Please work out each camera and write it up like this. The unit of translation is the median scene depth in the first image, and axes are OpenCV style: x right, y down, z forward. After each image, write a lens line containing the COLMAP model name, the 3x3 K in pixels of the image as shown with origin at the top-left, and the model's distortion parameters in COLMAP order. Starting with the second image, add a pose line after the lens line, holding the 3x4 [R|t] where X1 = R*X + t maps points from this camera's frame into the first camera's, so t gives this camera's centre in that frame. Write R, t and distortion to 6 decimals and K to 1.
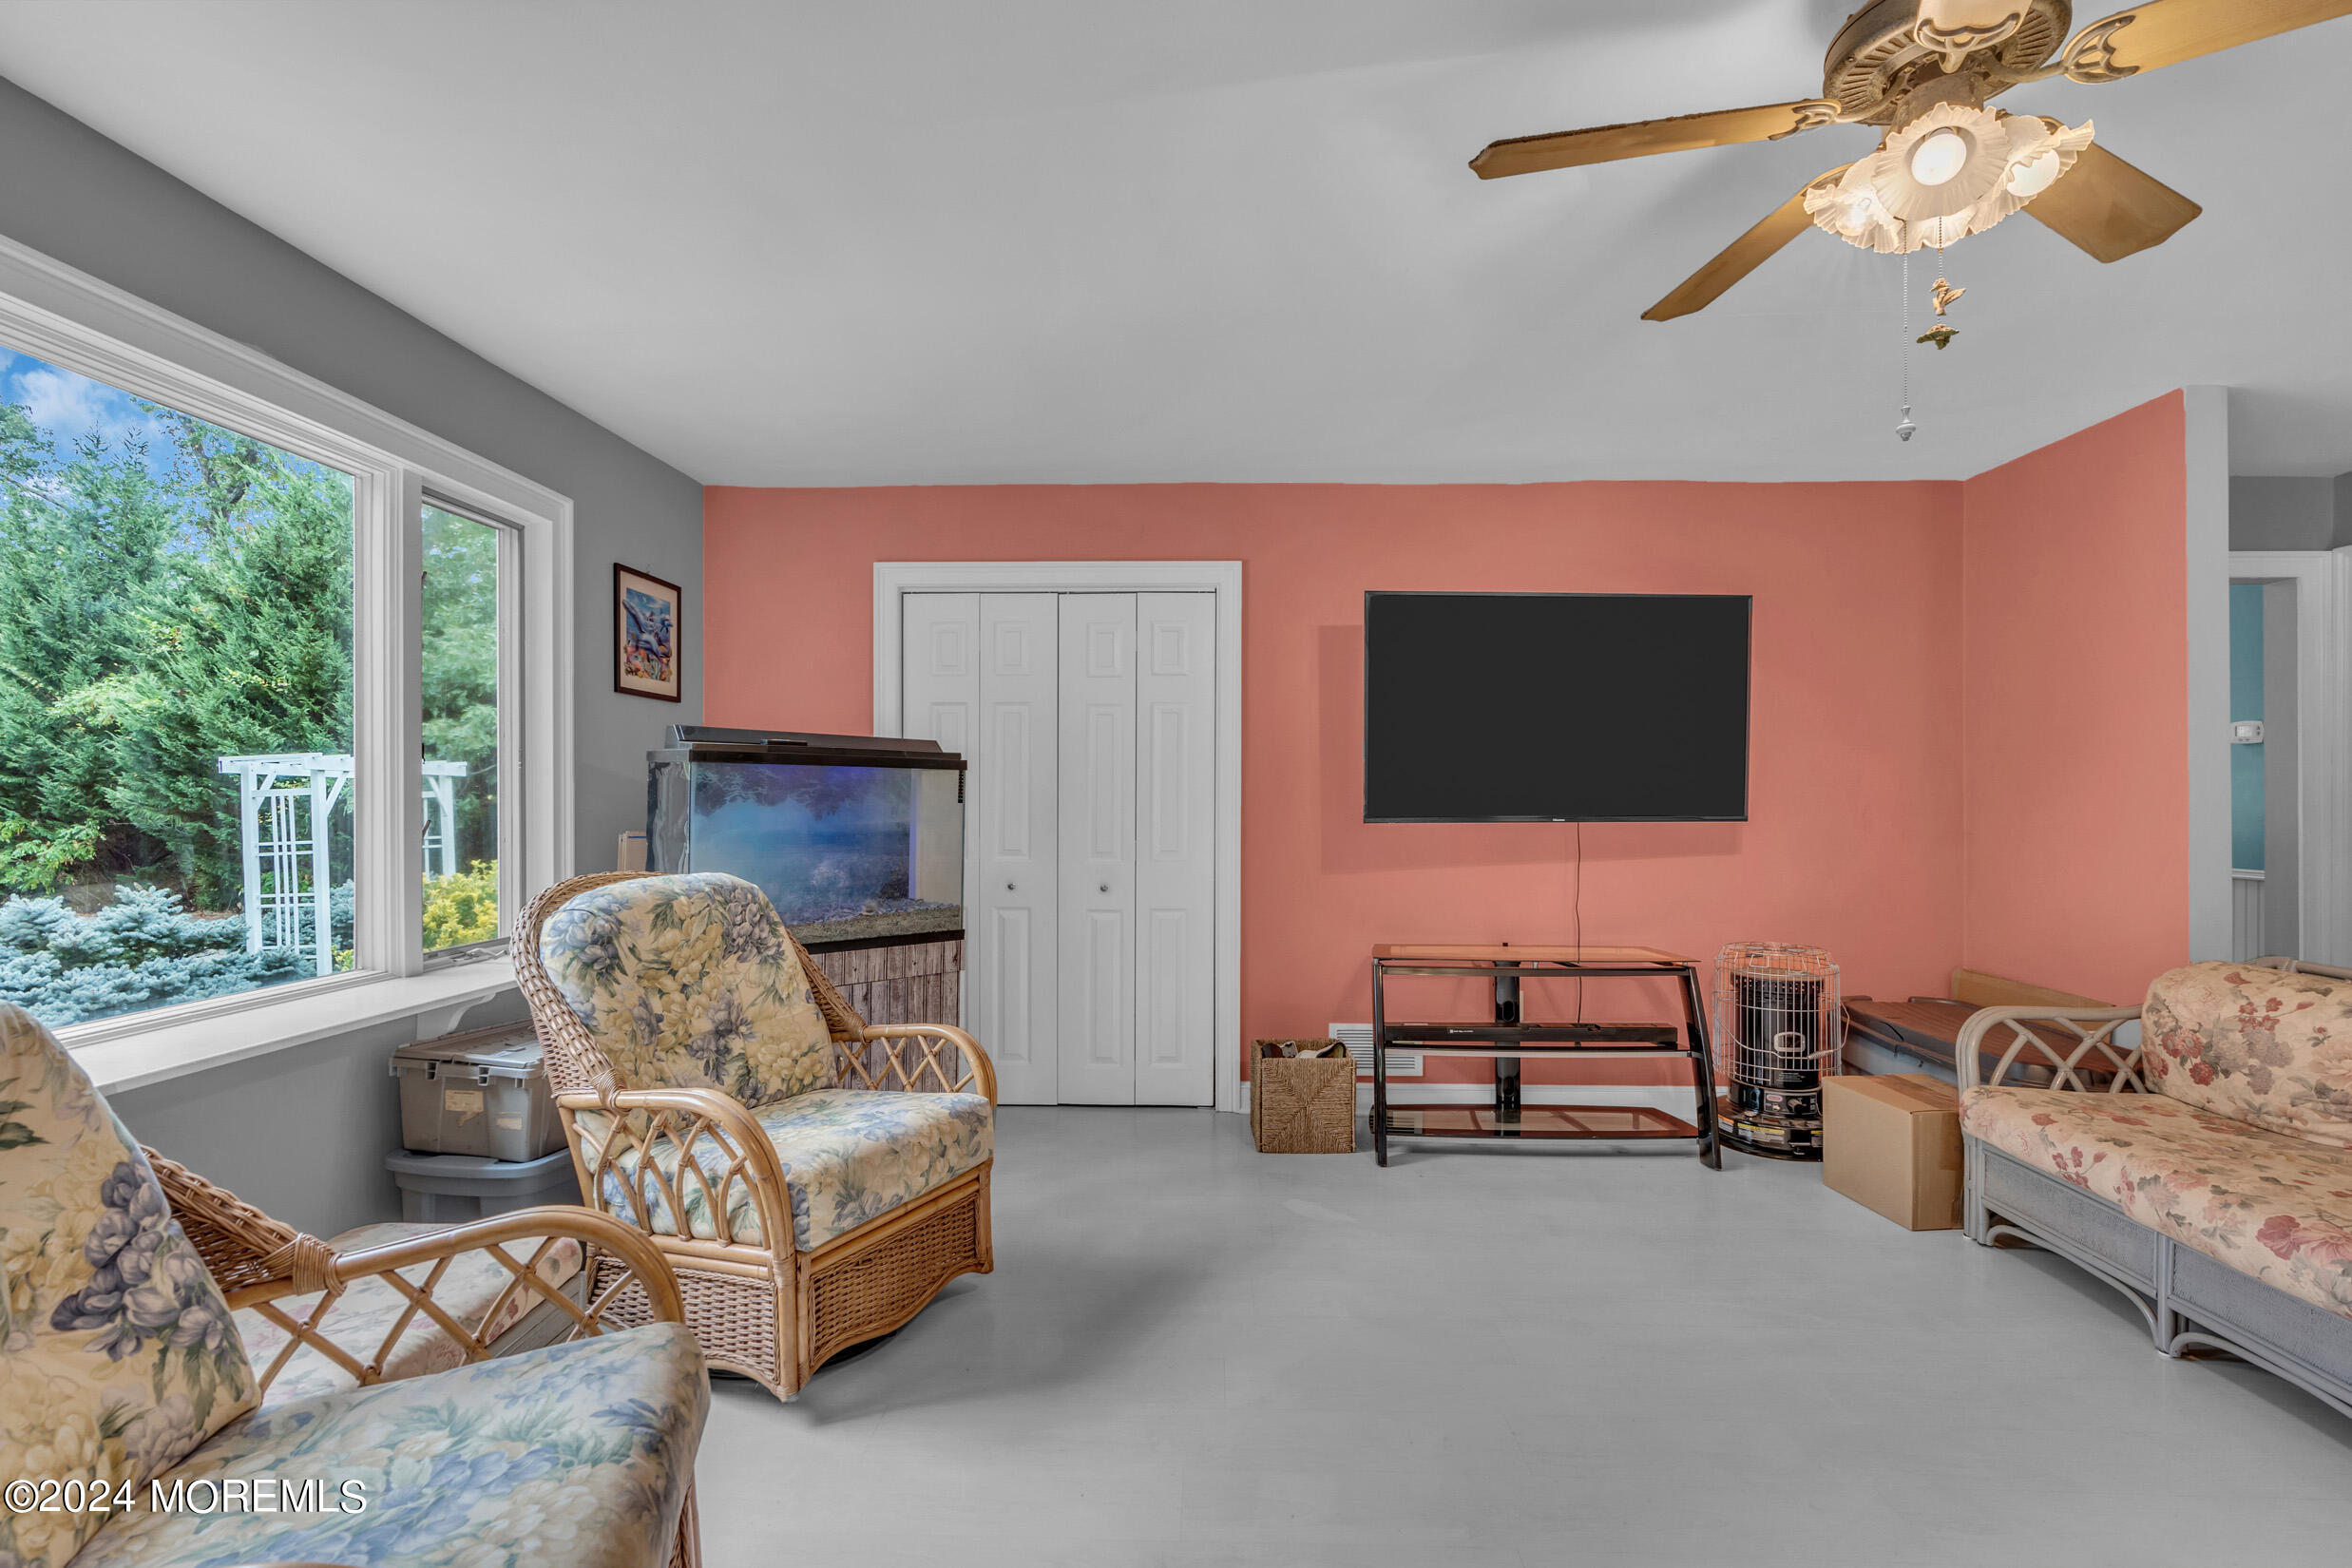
lens RADIAL K [[1067.0, 0, 1181.4], [0, 1067.0, 798.5], [0, 0, 1]] dist [-0.006609, 0.004081]
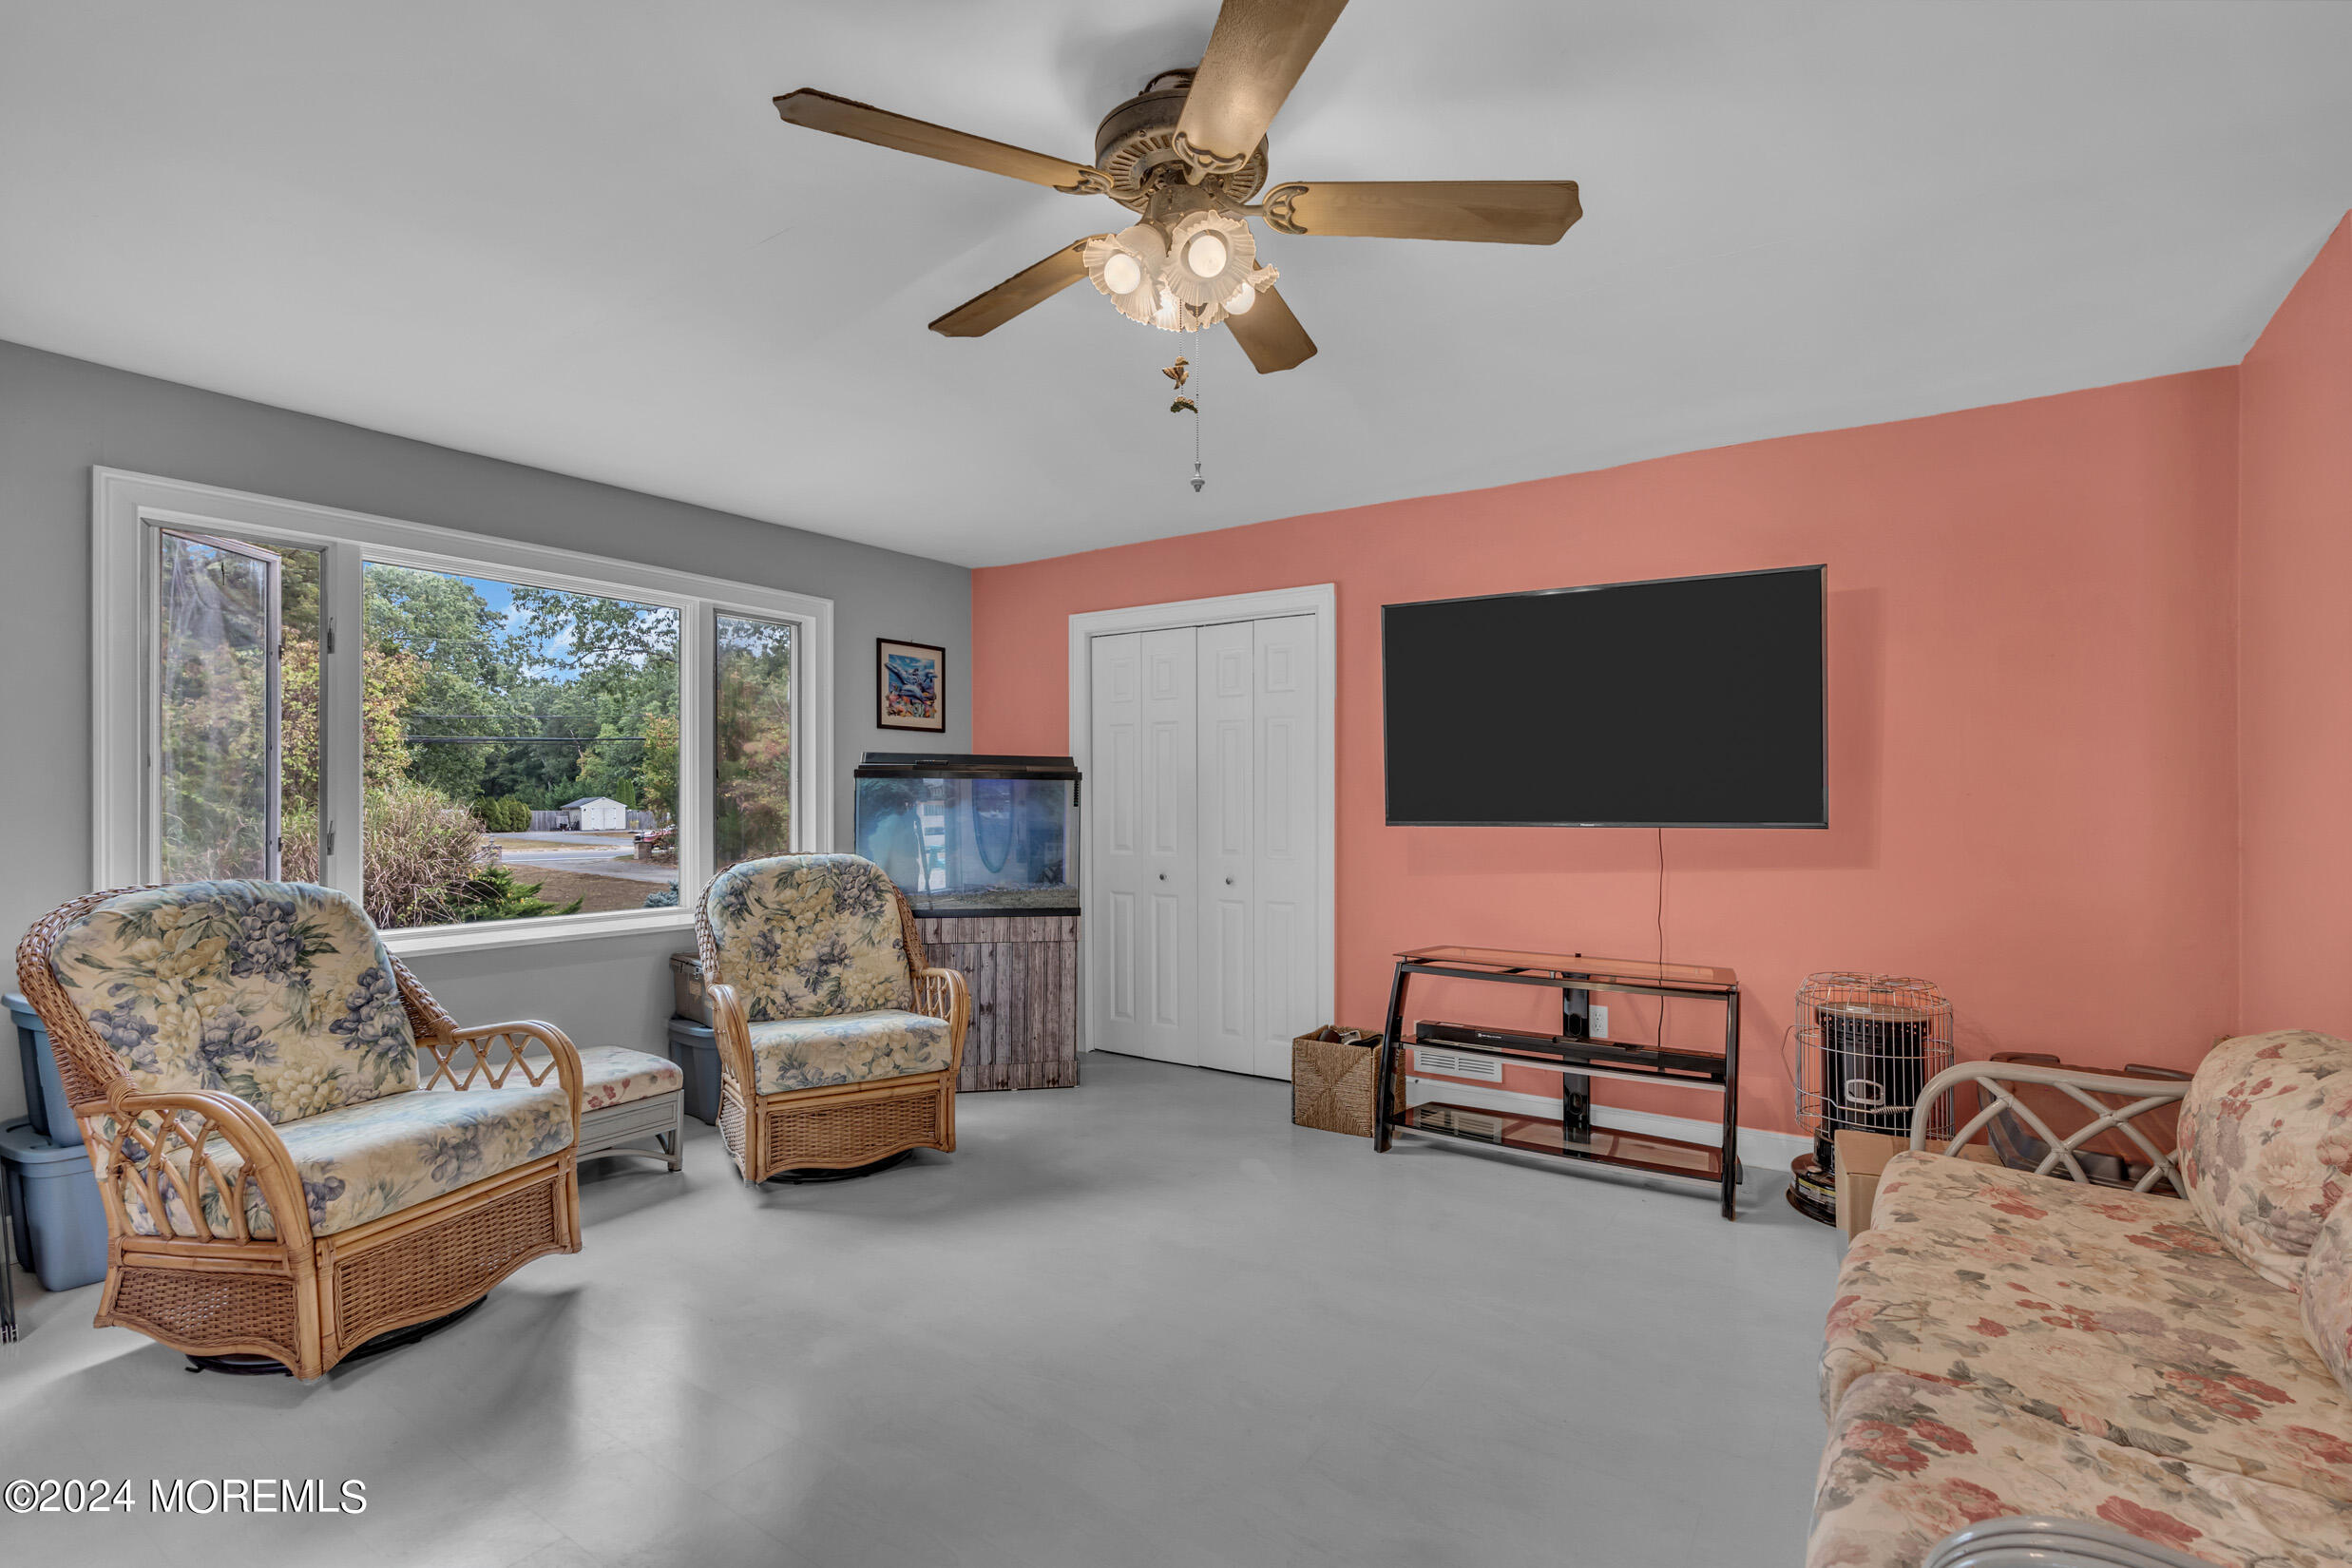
lens RADIAL K [[1067.0, 0, 1181.4], [0, 1067.0, 798.5], [0, 0, 1]] dist [-0.006609, 0.004081]
pose [[0.850797, -0.002963, -0.525485, 0.722993], [0.000598, 0.999989, -0.004671, 0.000926], [0.525493, 0.003660, 0.850790, 0.000472]]
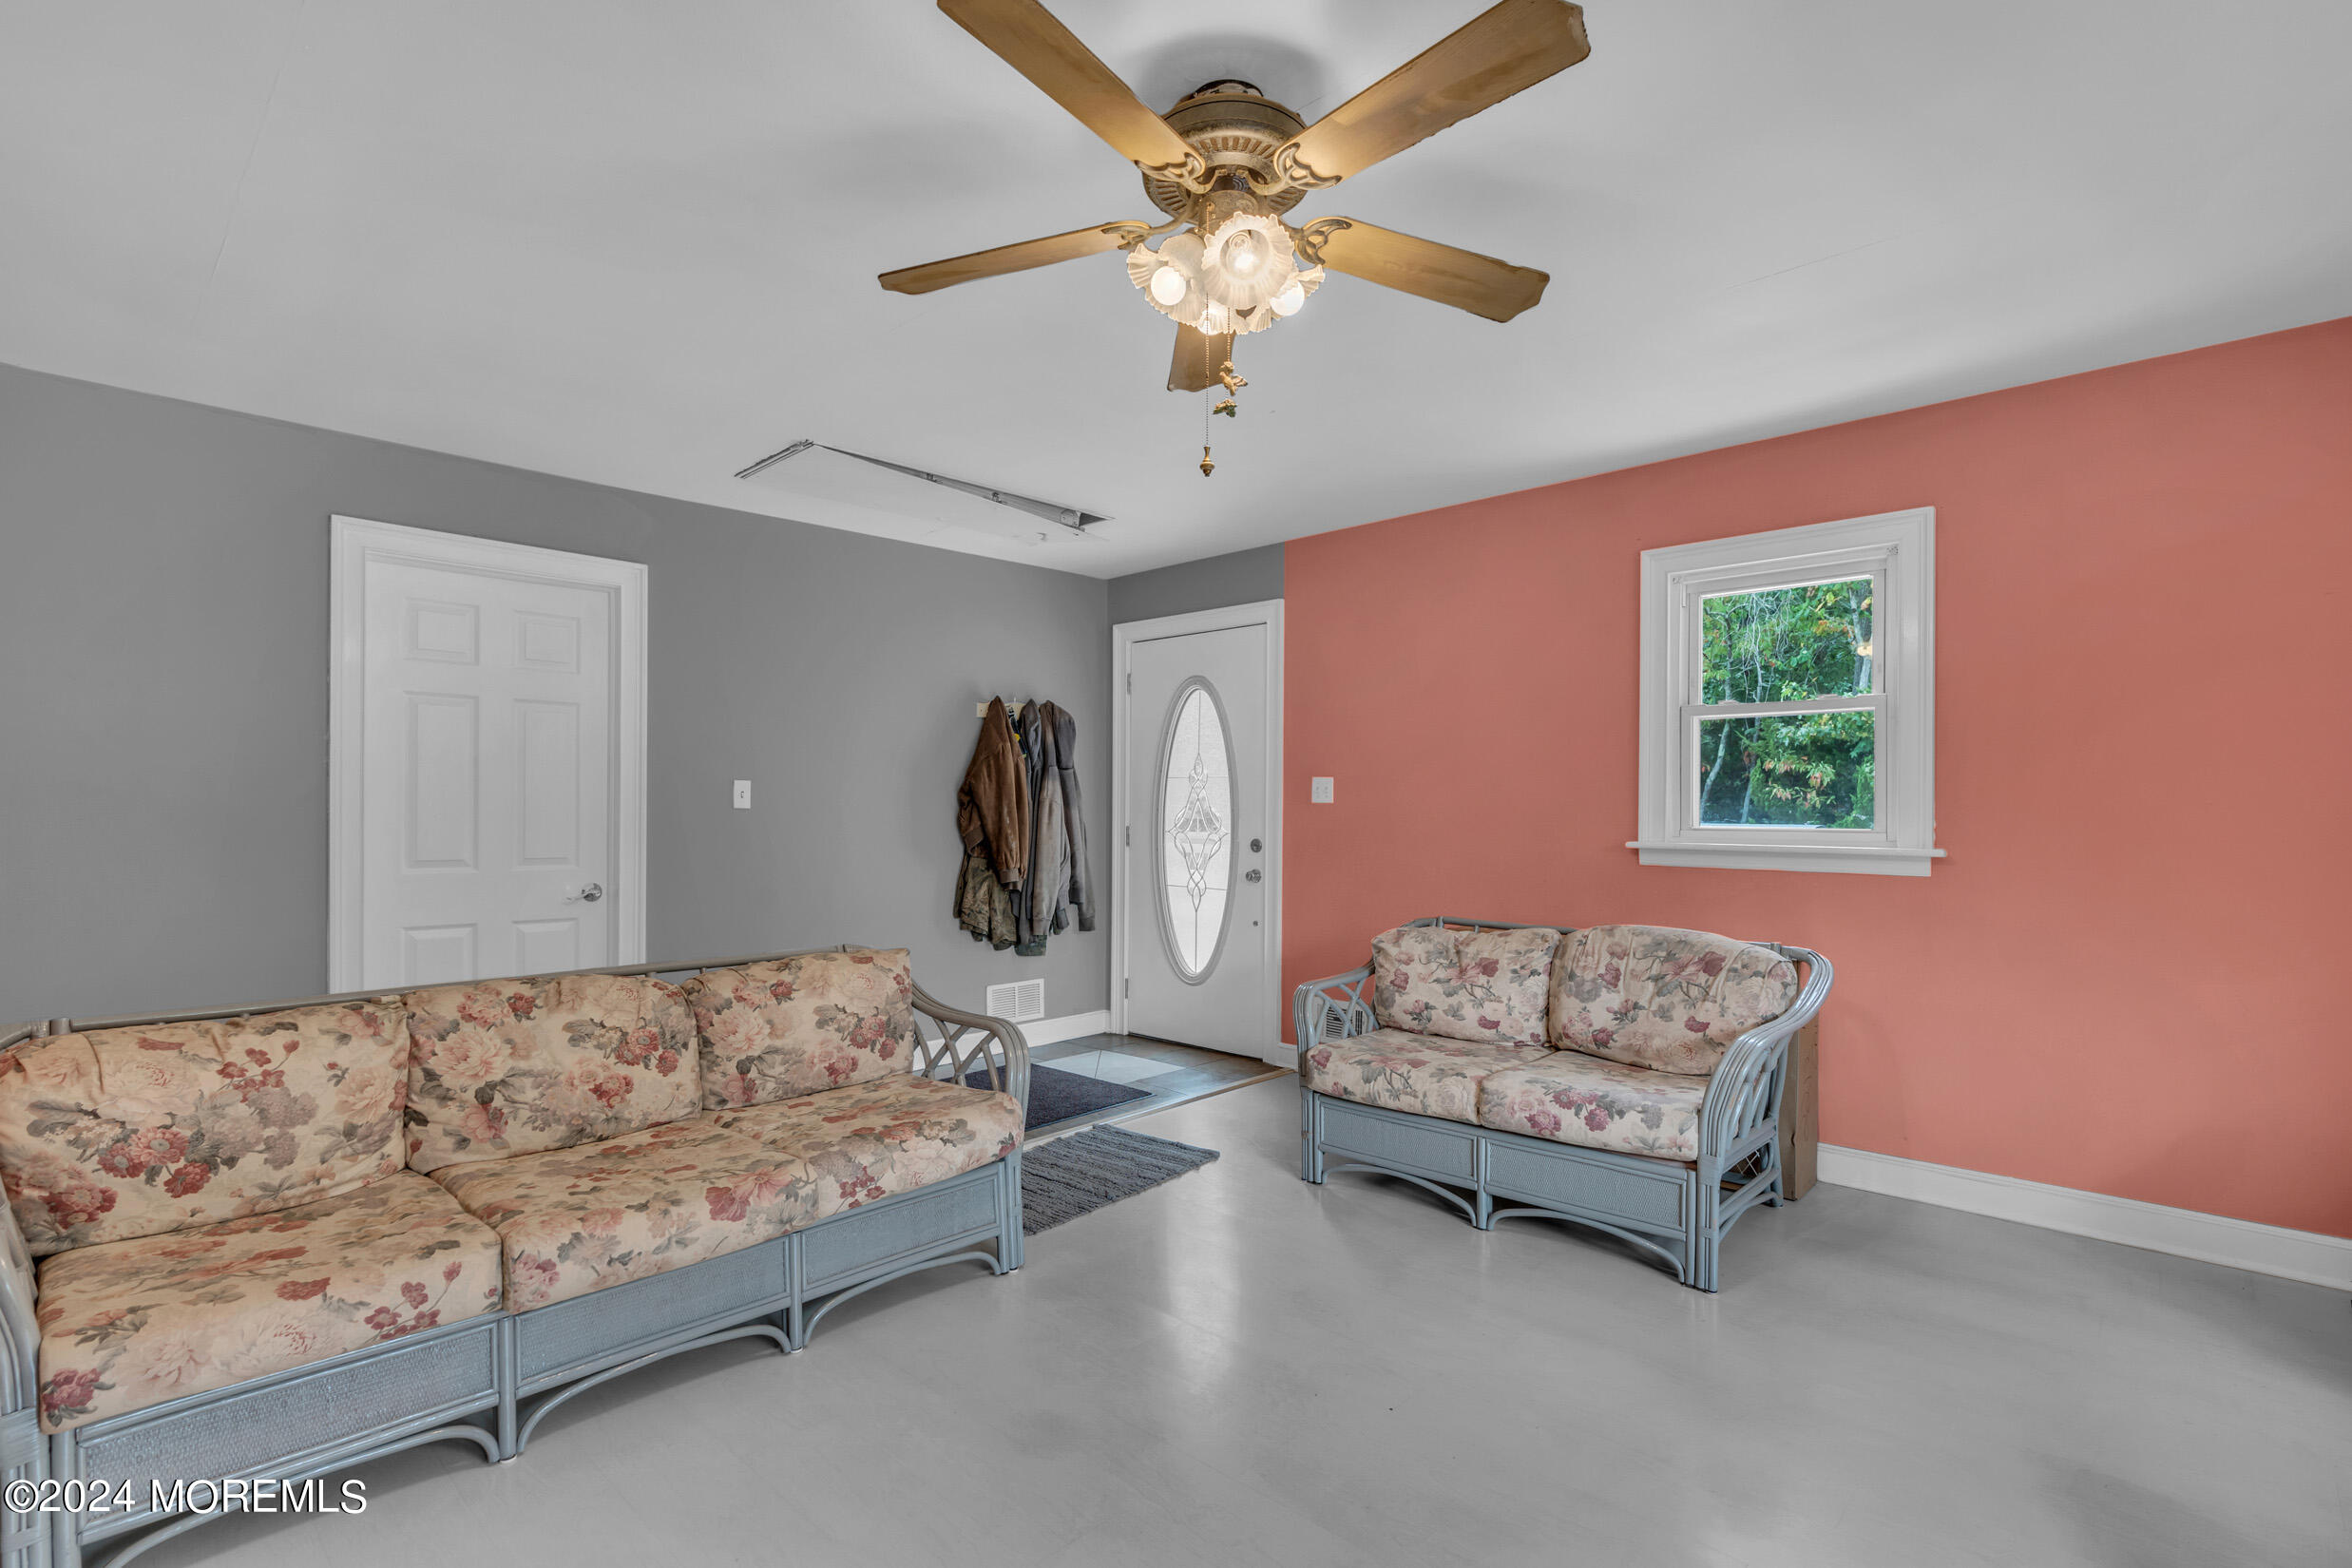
lens RADIAL K [[1067.0, 0, 1181.4], [0, 1067.0, 798.5], [0, 0, 1]] dist [-0.006609, 0.004081]
pose [[-0.726948, 0.007738, 0.686649, -0.032260], [0.004132, 0.999968, -0.006893, 0.006445], [-0.686680, -0.002174, -0.726956, 1.021223]]
